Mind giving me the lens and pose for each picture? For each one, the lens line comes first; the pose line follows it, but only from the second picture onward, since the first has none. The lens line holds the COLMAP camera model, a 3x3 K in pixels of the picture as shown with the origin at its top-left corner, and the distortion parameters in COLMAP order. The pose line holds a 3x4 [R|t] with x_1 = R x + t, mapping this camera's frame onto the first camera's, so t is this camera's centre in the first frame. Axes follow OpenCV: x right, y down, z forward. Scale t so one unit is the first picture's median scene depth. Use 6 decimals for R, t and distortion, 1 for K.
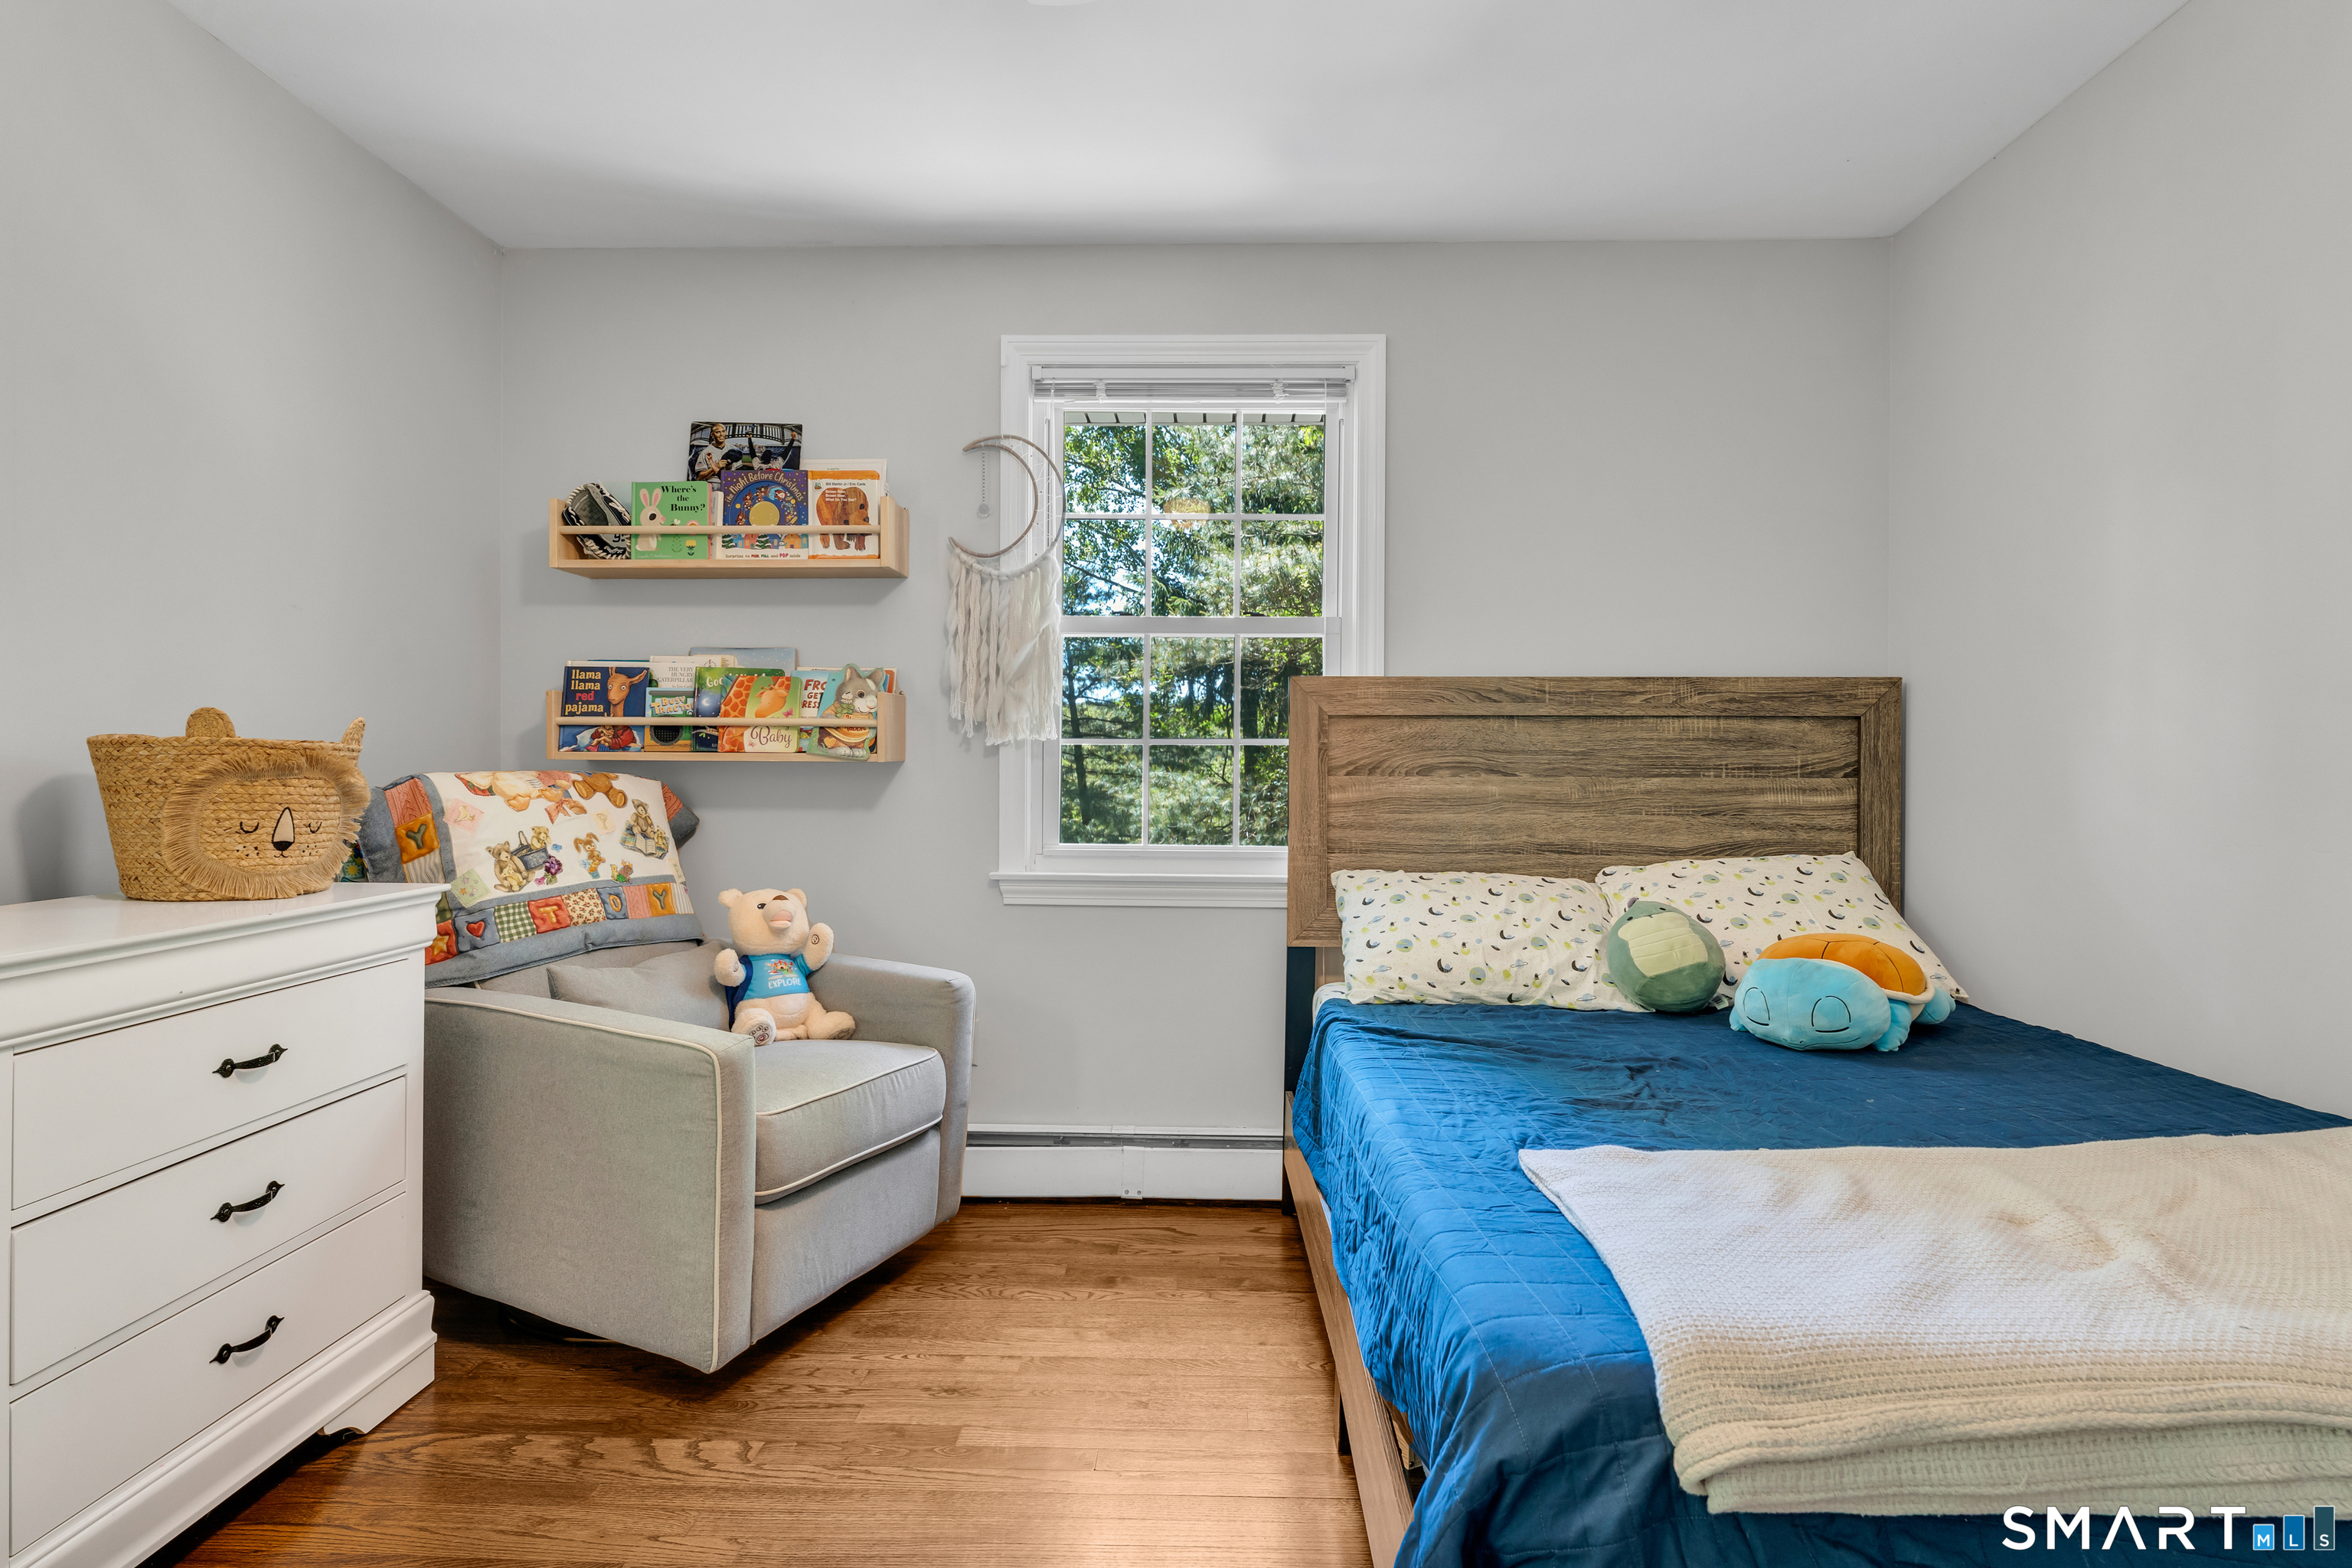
lens RADIAL K [[1166.8, 0, 1176.0], [0, 1166.8, 784.0], [0, 0, 1]] dist [-0.000579, -0.000752]
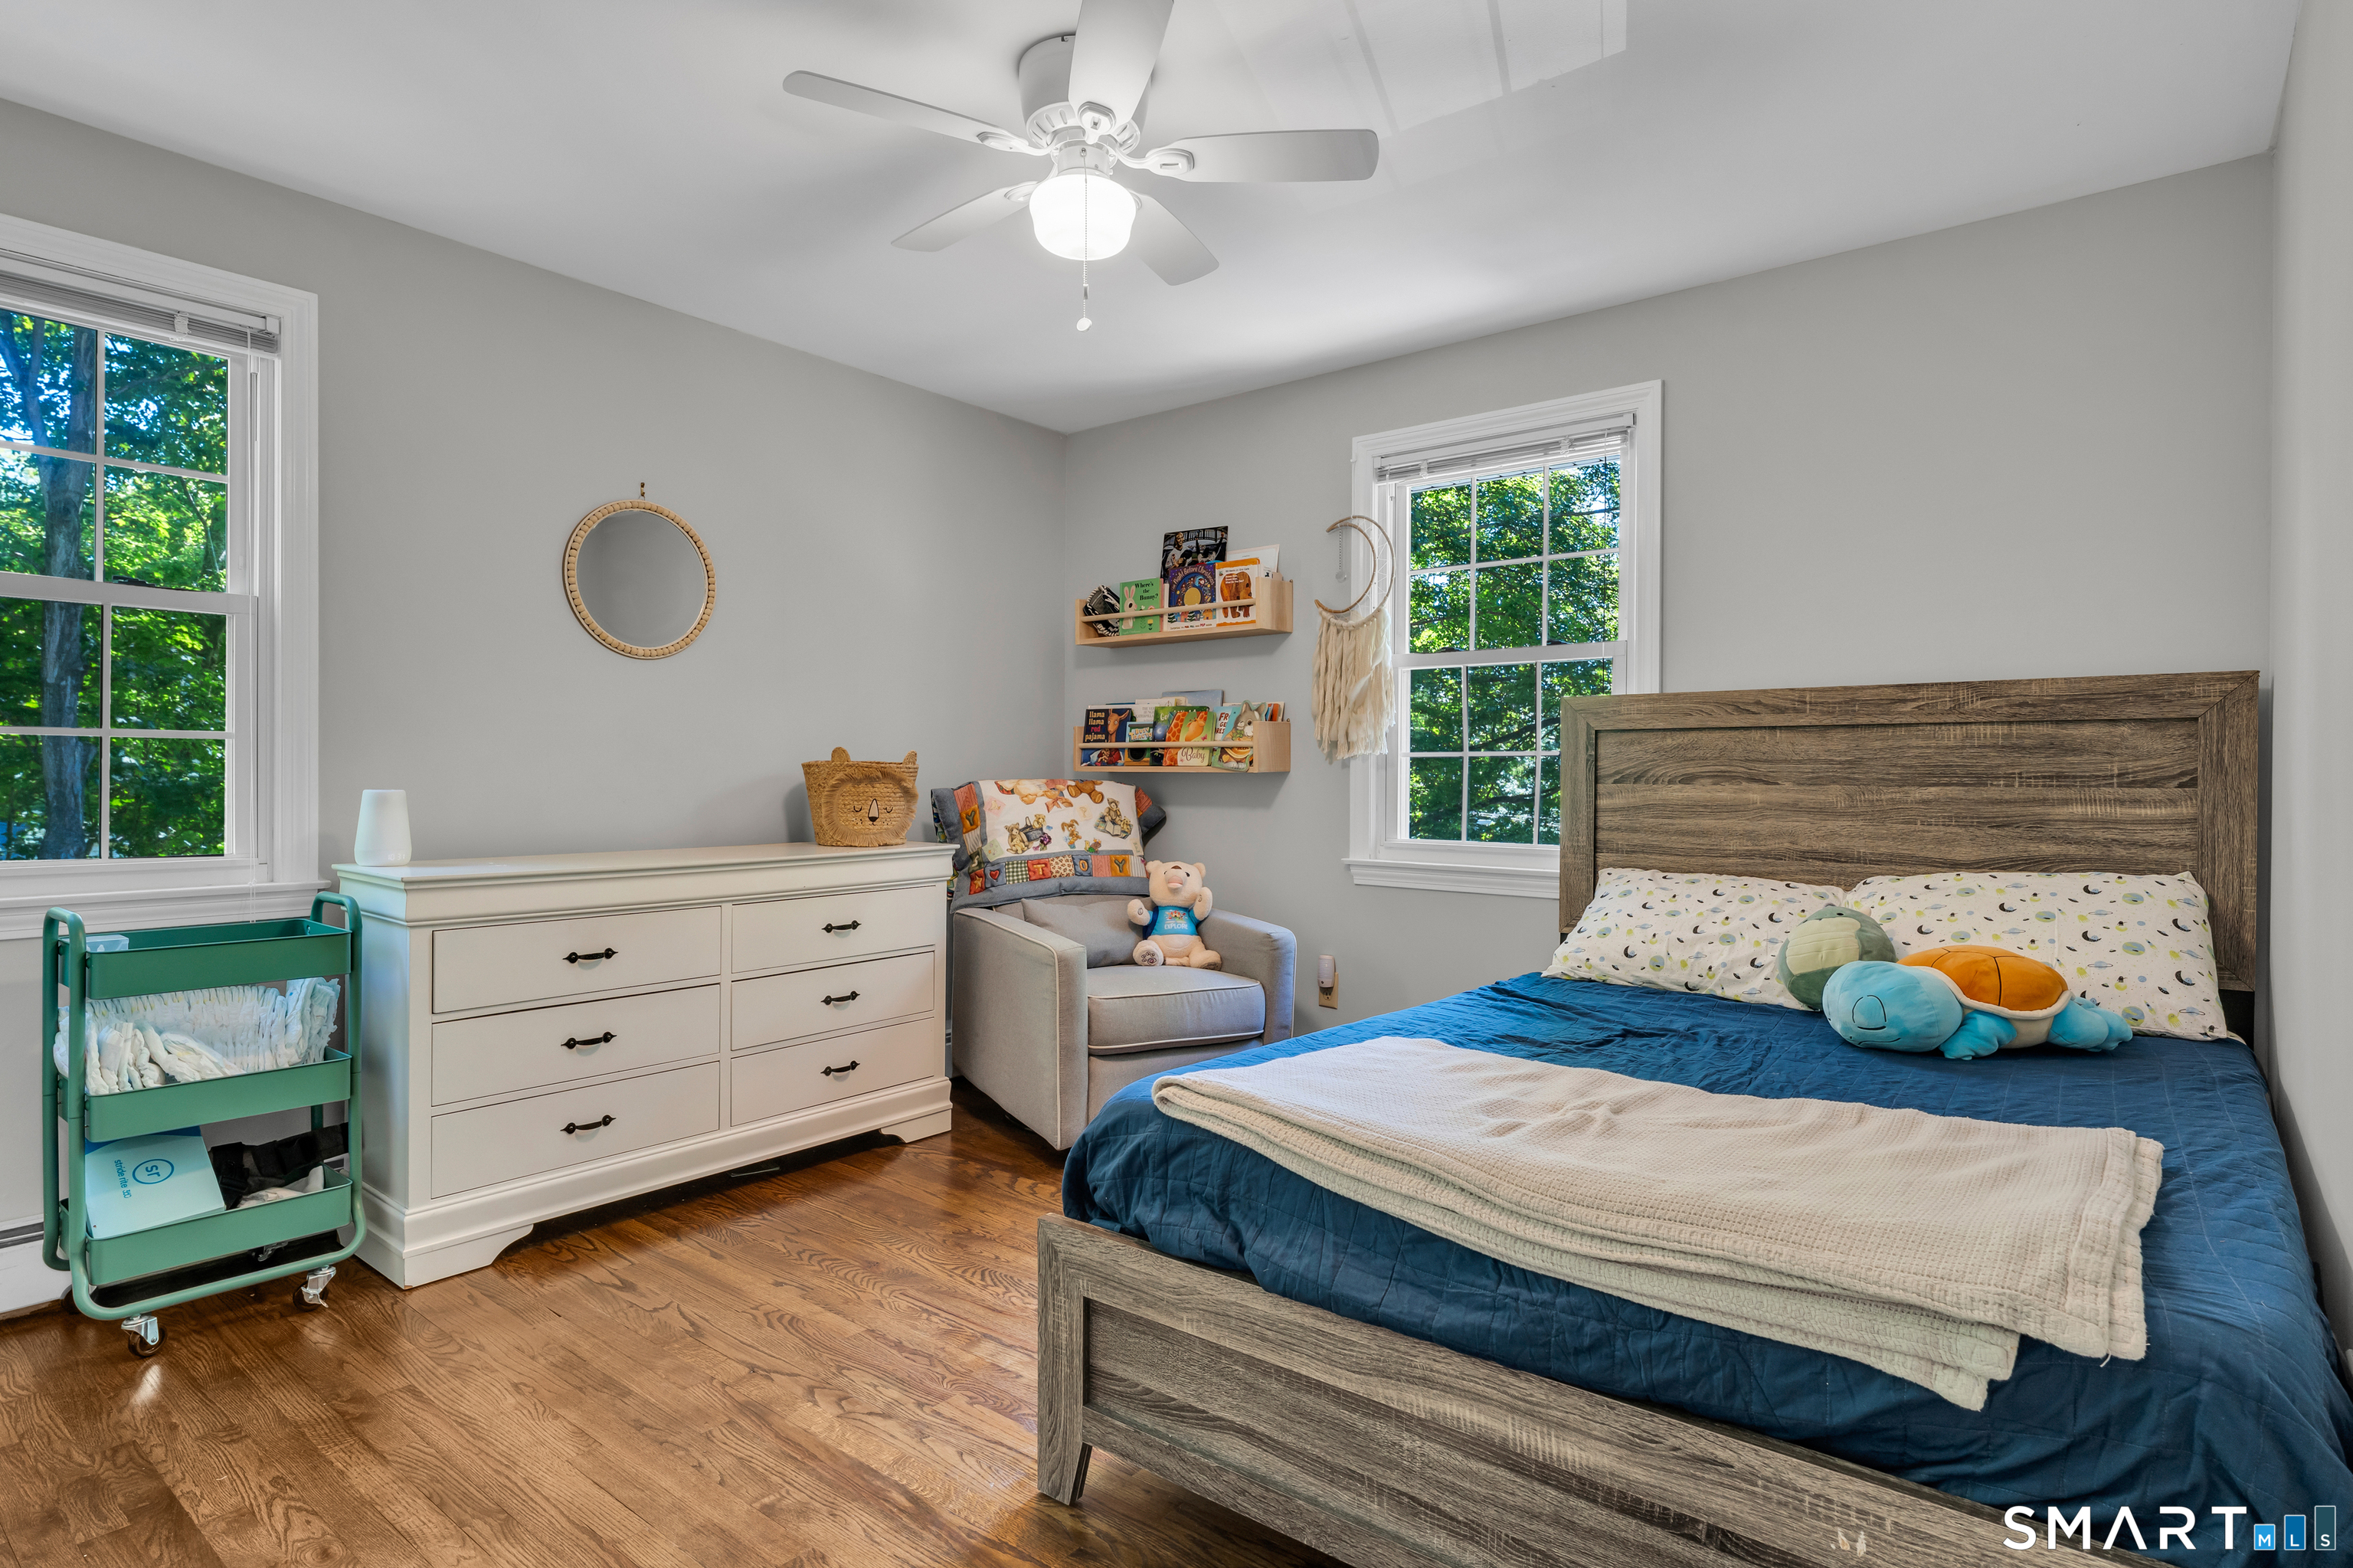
lens RADIAL K [[1167.3, 0, 1176.5], [0, 1167.3, 784.0], [0, 0, 1]] dist [-0.000579, -0.000752]
pose [[0.808490, 0.003151, -0.588502, 0.474833], [-0.006317, 0.999975, -0.003324, -0.000524], [0.588476, 0.006405, 0.808489, -0.153028]]
